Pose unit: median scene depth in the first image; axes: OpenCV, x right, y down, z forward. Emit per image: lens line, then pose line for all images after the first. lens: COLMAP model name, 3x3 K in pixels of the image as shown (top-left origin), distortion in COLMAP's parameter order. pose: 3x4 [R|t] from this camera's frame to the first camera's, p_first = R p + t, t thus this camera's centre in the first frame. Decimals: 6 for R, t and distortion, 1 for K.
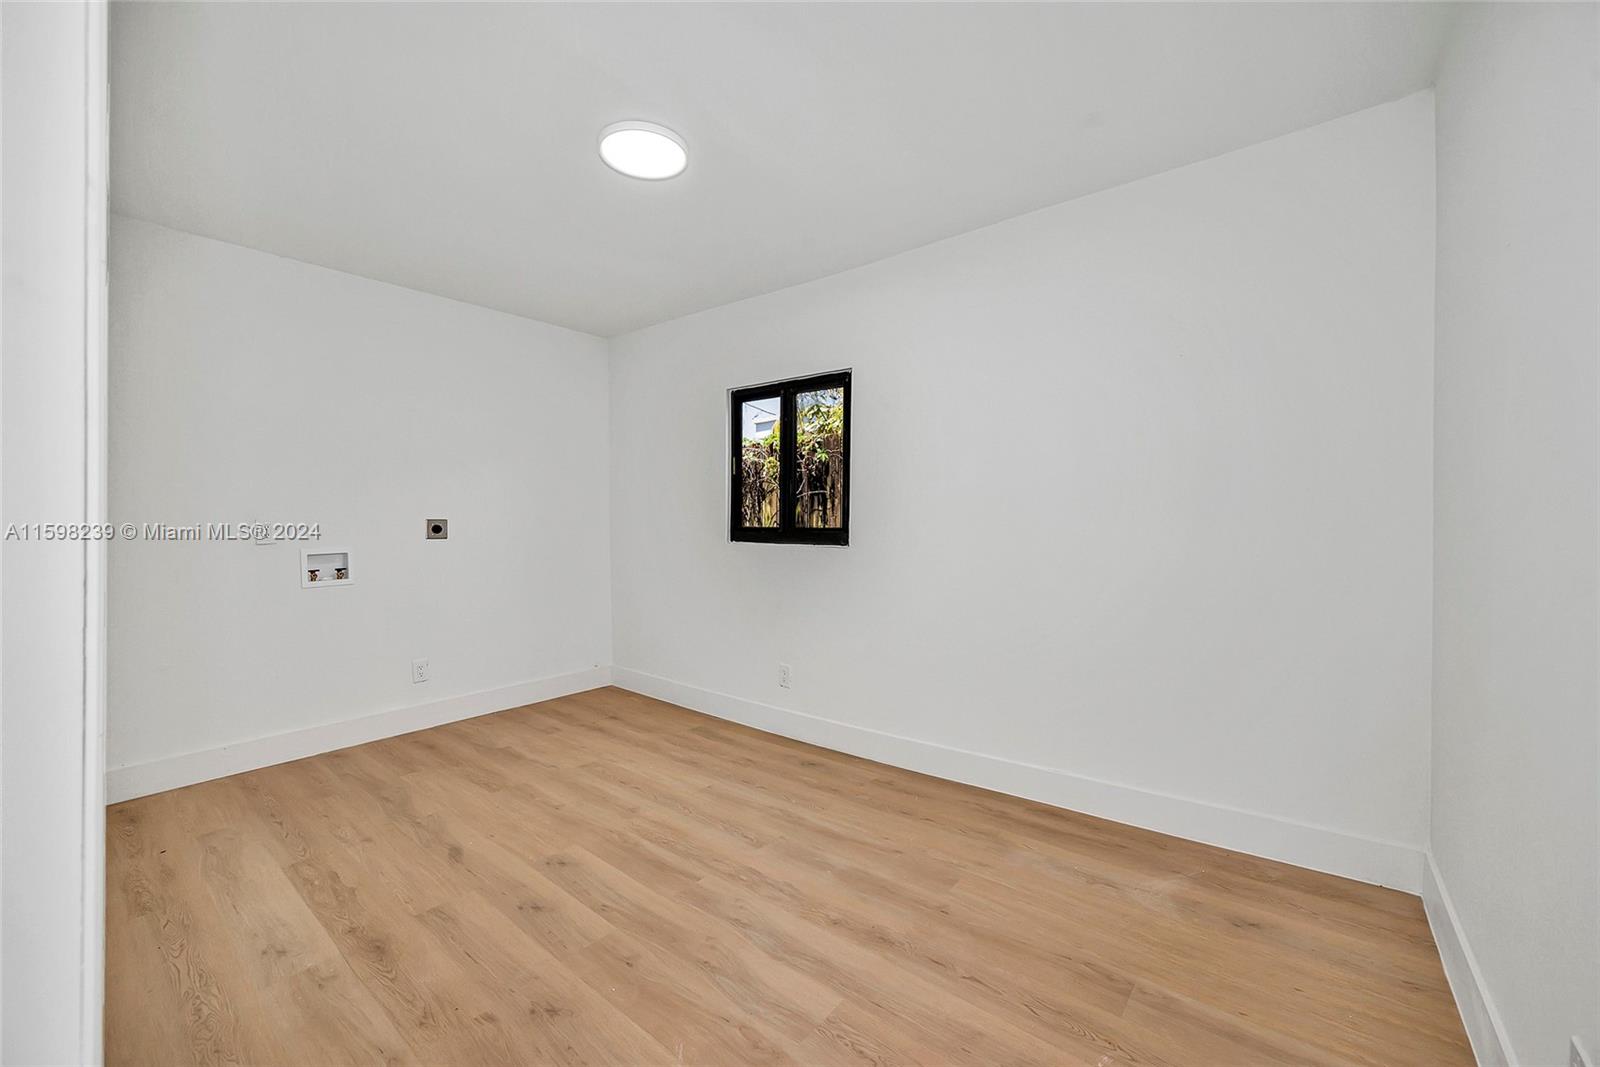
lens RADIAL K [[622.2, 0, 801.5], [0, 622.2, 531.3], [0, 0, 1]] dist [-0.000916, -0.000013]
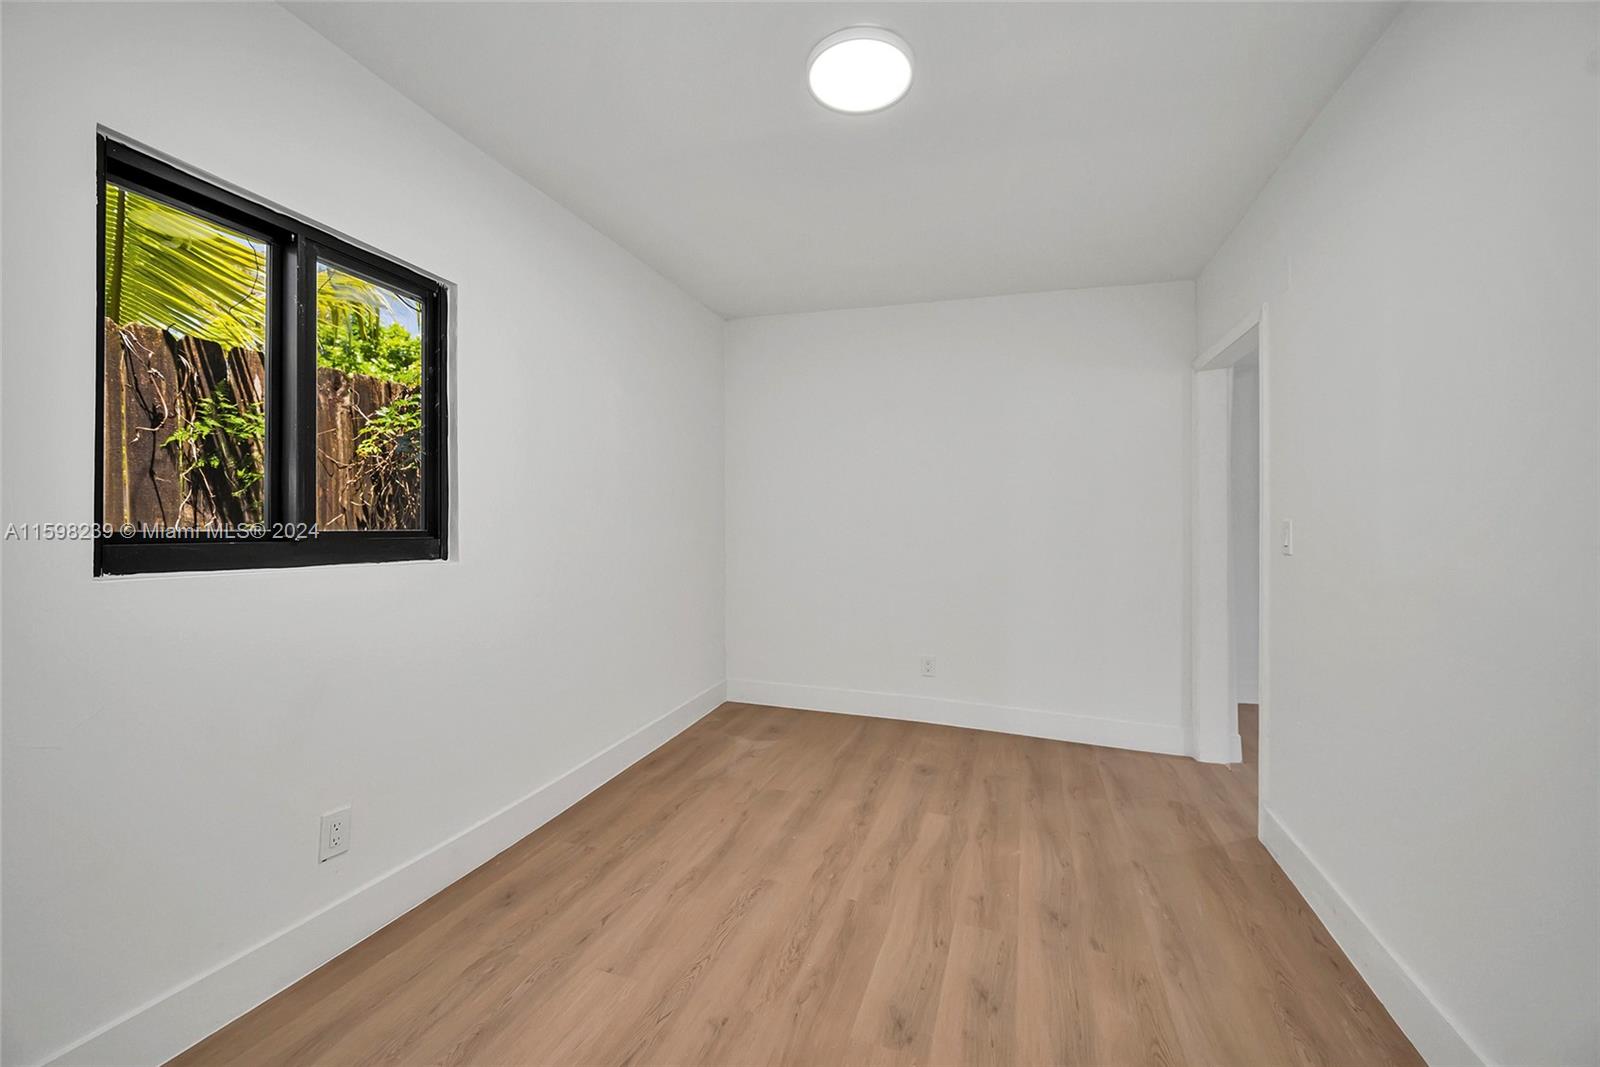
lens RADIAL K [[622.2, 0, 801.6], [0, 622.2, 525.4], [0, 0, 1]] dist [-0.000916, -0.000013]
pose [[-0.324236, -0.005705, 0.945959, -0.976598], [0.003753, 0.999966, 0.007317, -0.022573], [-0.945969, 0.005922, -0.324203, 1.294482]]
